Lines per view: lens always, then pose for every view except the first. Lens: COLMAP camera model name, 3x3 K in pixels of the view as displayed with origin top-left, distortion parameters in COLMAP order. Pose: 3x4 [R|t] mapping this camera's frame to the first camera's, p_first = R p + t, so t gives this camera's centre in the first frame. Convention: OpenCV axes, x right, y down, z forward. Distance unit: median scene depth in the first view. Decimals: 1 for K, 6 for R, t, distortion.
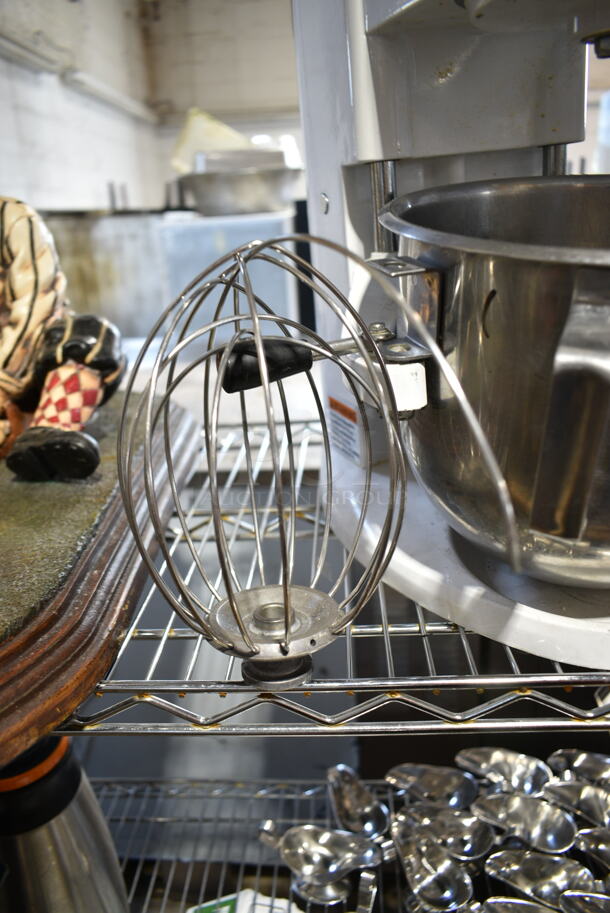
lens RADIAL K [[697.0, 0, 305.0], [0, 697.0, 456.5], [0, 0, 1]] dist [-0.006309, -0.003455]
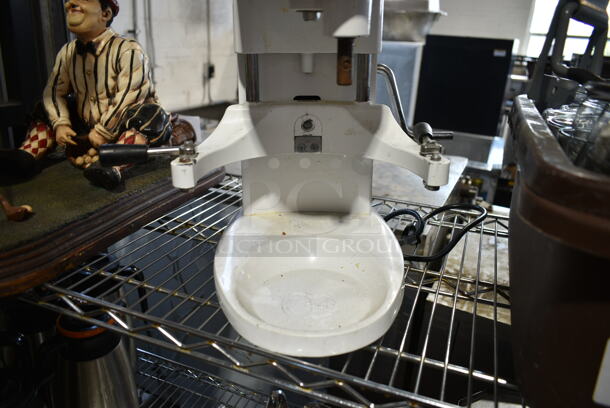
lens RADIAL K [[471.0, 0, 305.0], [0, 471.0, 204.0], [0, 0, 1]] dist [-0.008482, 0.003644]
pose [[0.941029, 0.209241, -0.265862, 0.375235], [-0.203947, 0.977819, 0.047695, -0.069528], [0.269944, 0.009339, 0.962831, -0.085846]]
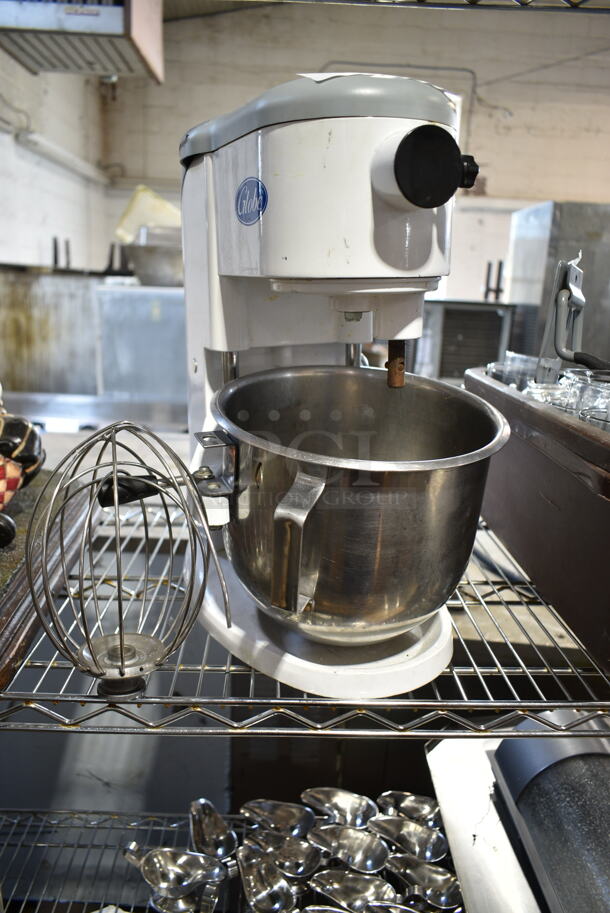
lens RADIAL K [[705.0, 0, 305.0], [0, 705.0, 456.5], [0, 0, 1]] dist [-0.008482, 0.003644]
pose [[0.992890, 0.072573, 0.094355, 0.082720], [-0.064291, 0.994040, -0.088038, -0.041580], [-0.100182, 0.081346, 0.991638, -0.283272]]
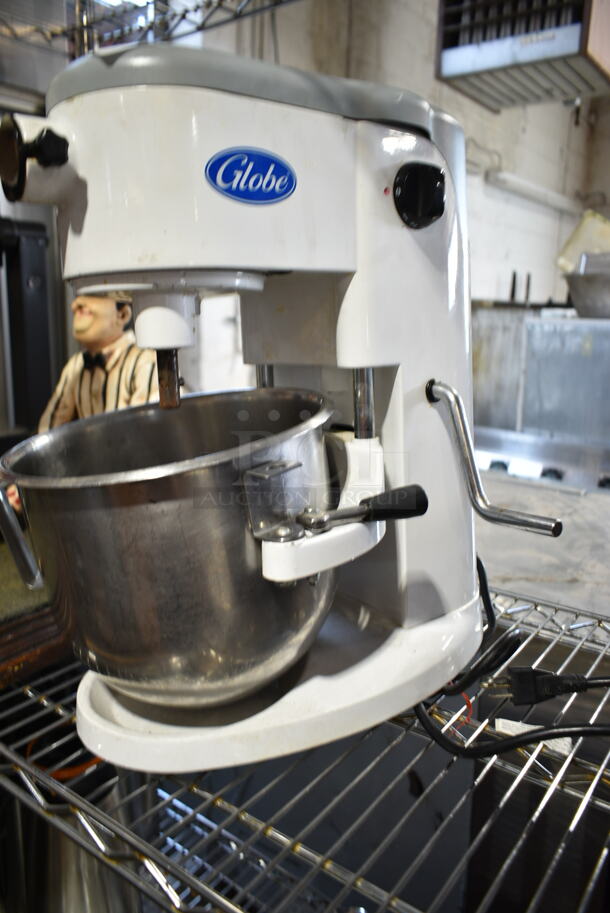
lens RADIAL K [[702.9, 0, 305.0], [0, 702.9, 456.5], [0, 0, 1]] dist [-0.007379, 0.003549]
pose [[0.826966, 0.187002, -0.530243, 0.468421], [-0.239896, 0.970272, -0.031953, -0.153108], [0.508505, 0.153628, 0.847243, 0.021834]]
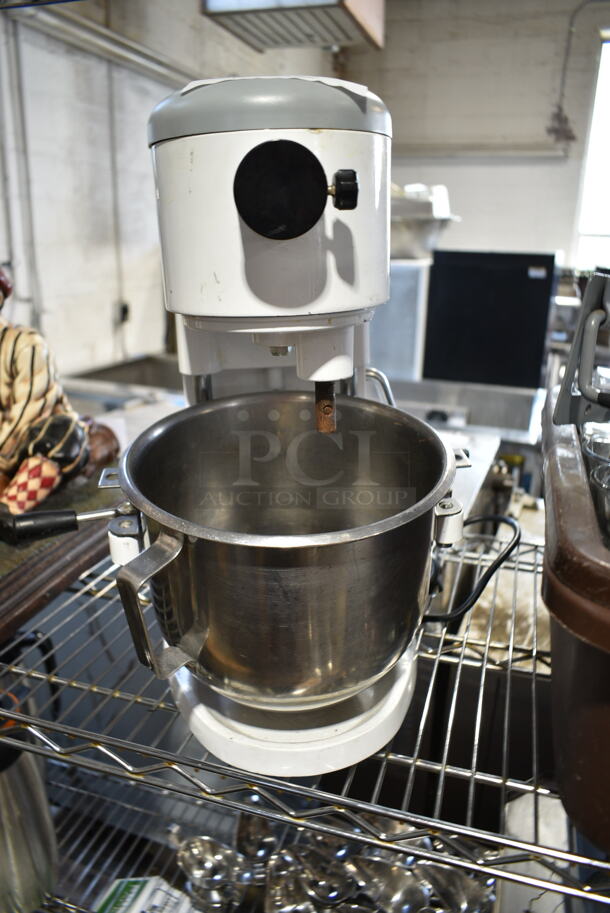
lens RADIAL K [[702.9, 0, 305.0], [0, 702.9, 456.5], [0, 0, 1]] dist [-0.007379, 0.003549]
pose [[0.962723, 0.149509, -0.225413, 0.376456], [-0.154216, 0.988032, -0.003318, -0.159960], [0.222219, 0.037957, 0.974258, -0.192146]]
